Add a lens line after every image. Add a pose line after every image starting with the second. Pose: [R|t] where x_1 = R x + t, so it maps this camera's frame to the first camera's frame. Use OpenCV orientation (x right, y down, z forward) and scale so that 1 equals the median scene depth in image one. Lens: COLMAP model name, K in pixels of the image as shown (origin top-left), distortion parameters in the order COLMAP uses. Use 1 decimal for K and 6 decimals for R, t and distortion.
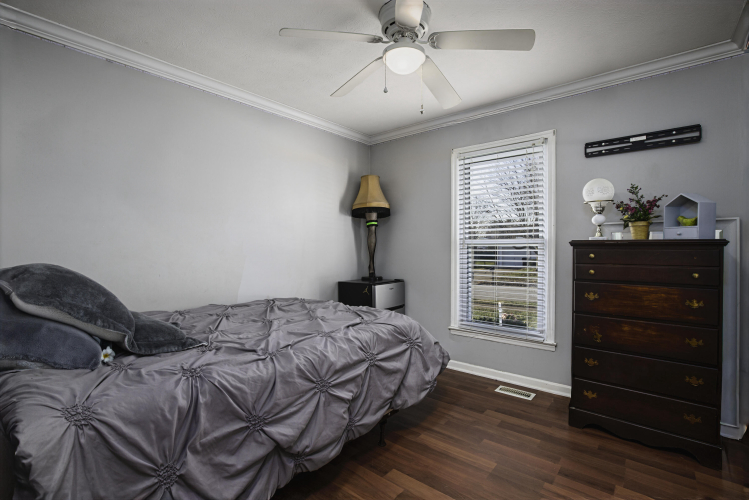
lens RADIAL K [[343.0, 0, 374.6], [0, 343.0, 247.8], [0, 0, 1]] dist [-0.004611, -0.000031]
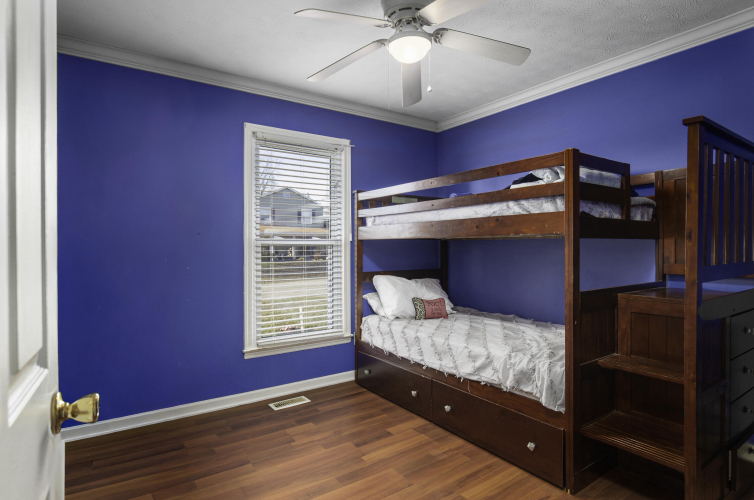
lens RADIAL K [[420.3, 0, 377.6], [0, 420.3, 251.7], [0, 0, 1]] dist [-0.007847, -0.000570]
pose [[0.216641, -0.006680, 0.976228, -0.691409], [-0.003035, 0.999967, 0.007517, -0.000378], [-0.976247, -0.004592, 0.216614, 0.544966]]
